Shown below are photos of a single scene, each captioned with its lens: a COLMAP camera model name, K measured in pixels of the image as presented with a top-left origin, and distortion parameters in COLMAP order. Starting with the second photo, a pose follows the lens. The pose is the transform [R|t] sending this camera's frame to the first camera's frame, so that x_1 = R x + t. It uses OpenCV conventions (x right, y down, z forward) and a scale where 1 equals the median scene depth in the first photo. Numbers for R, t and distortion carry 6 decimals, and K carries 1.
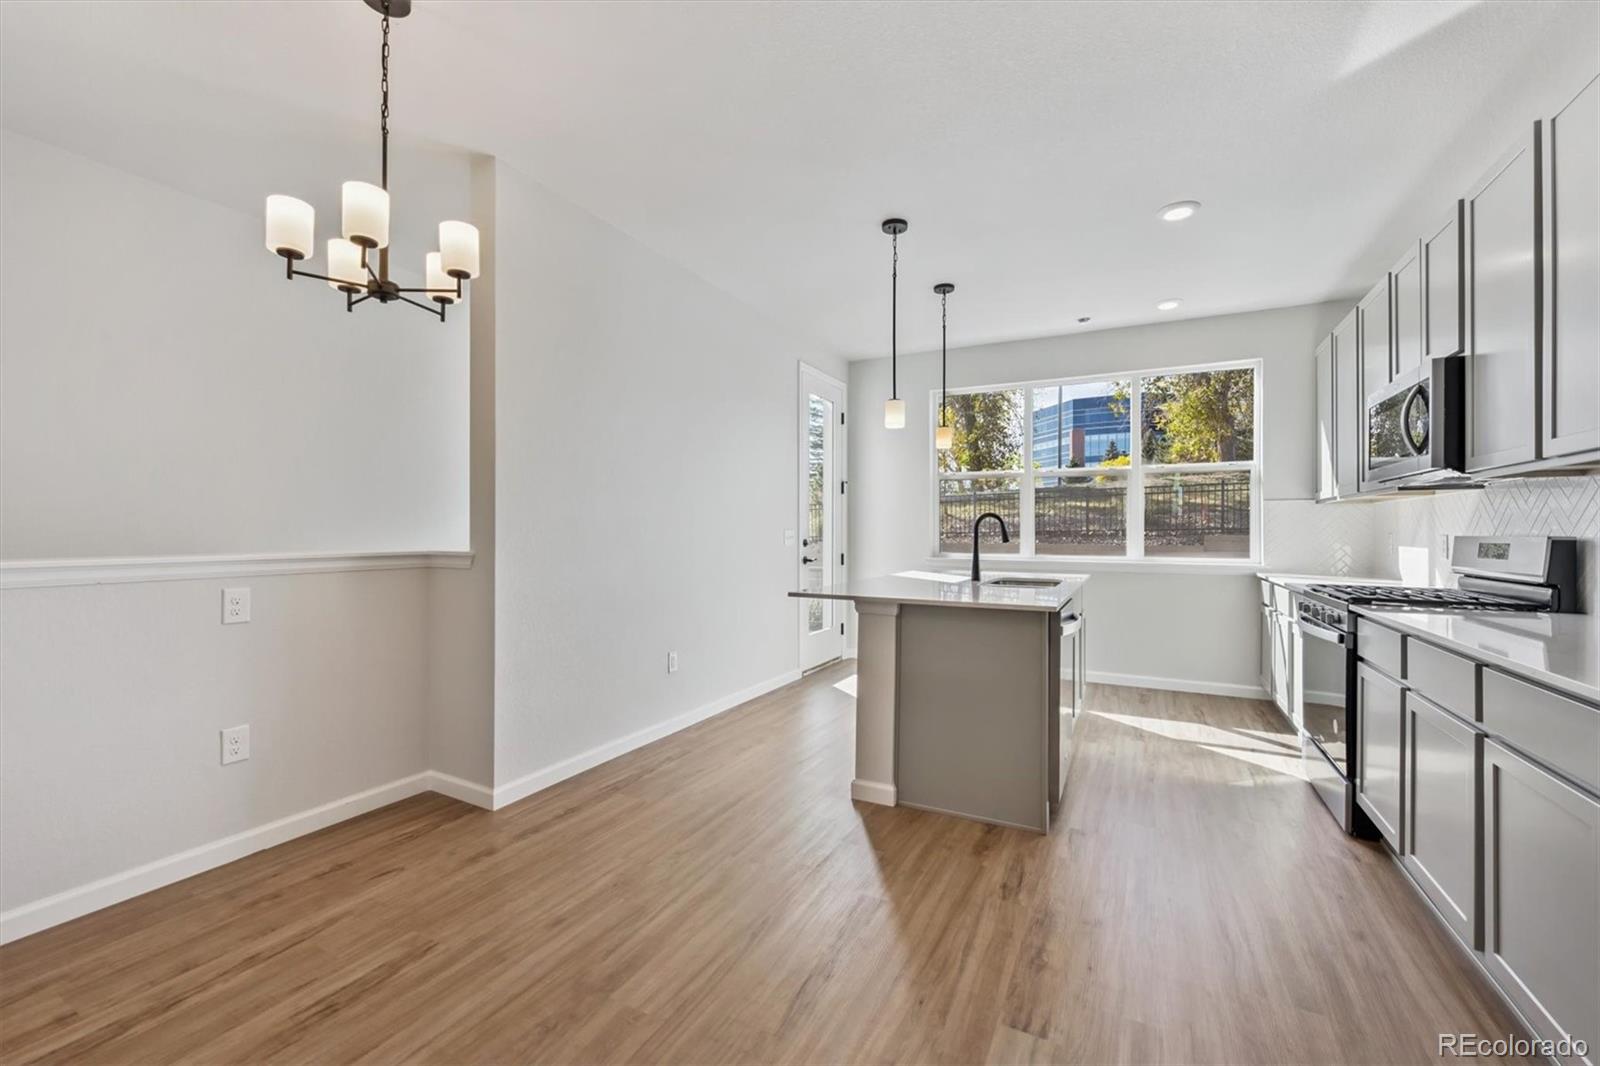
lens RADIAL K [[638.4, 0, 788.5], [0, 638.4, 529.5], [0, 0, 1]] dist [-0.001626, 0.000225]
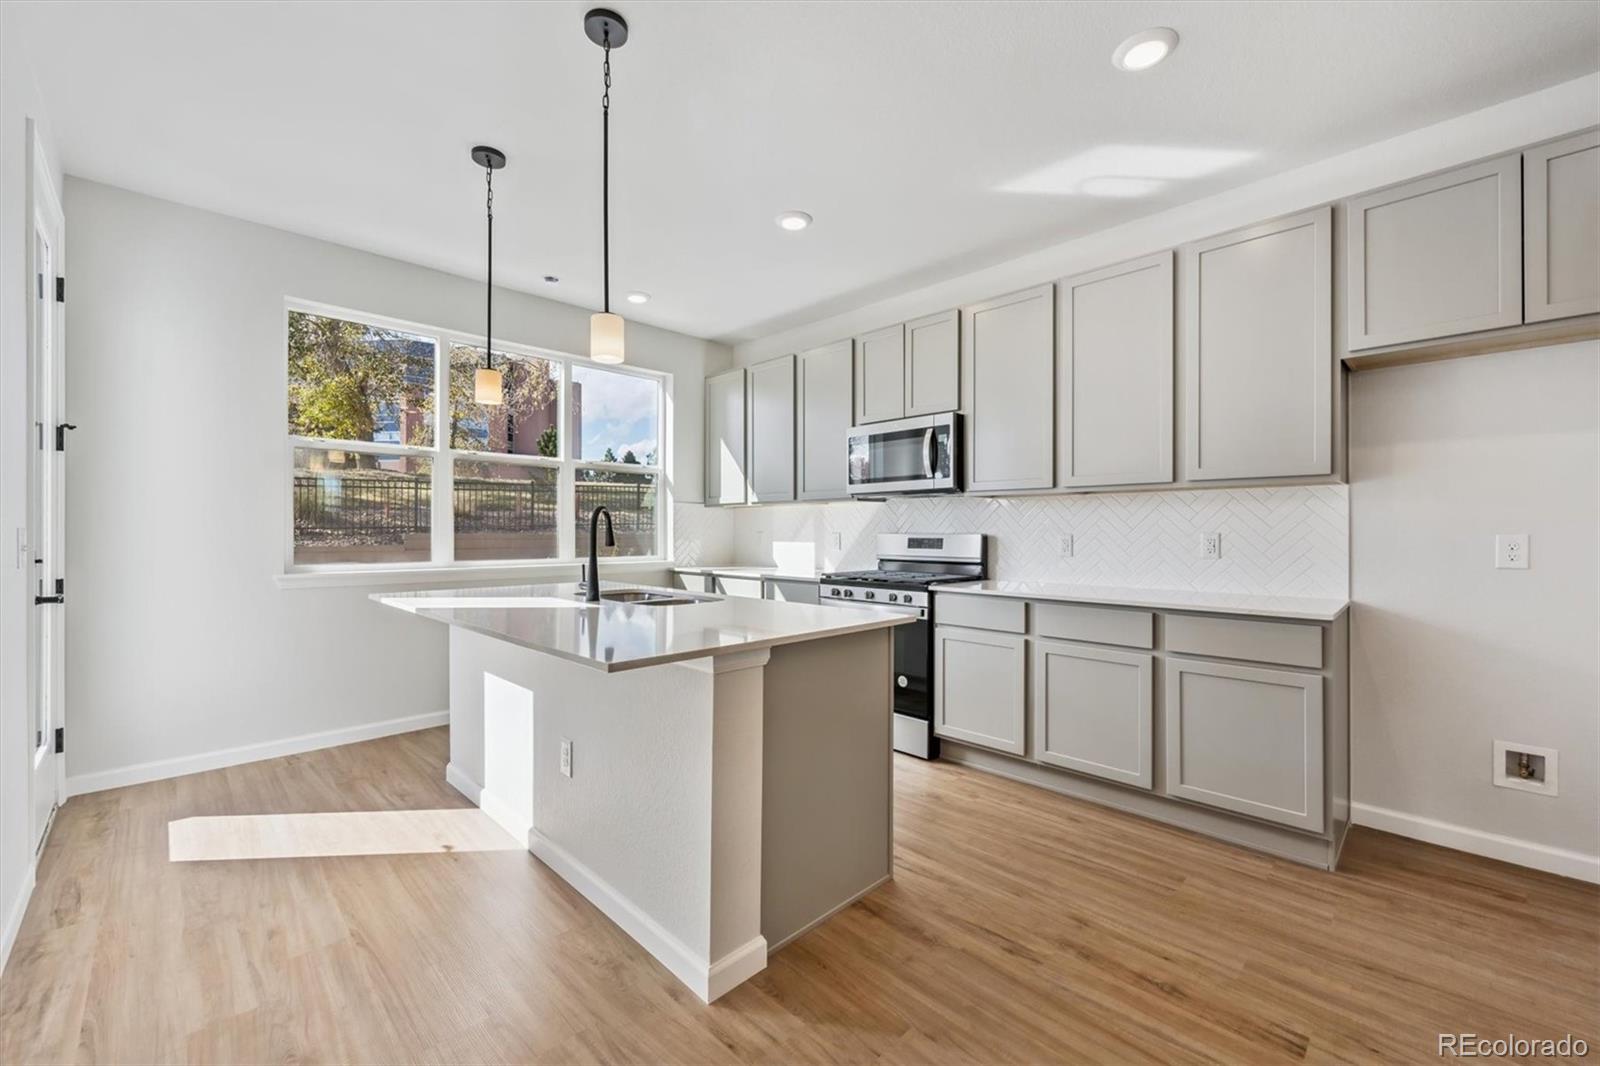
lens RADIAL K [[638.4, 0, 793.9], [0, 638.4, 531.1], [0, 0, 1]] dist [-0.001626, 0.000225]
pose [[0.308797, -0.003069, 0.951123, -0.414371], [-0.002376, 0.999989, 0.003998, -0.000996], [-0.951125, -0.003494, 0.308786, 0.757543]]
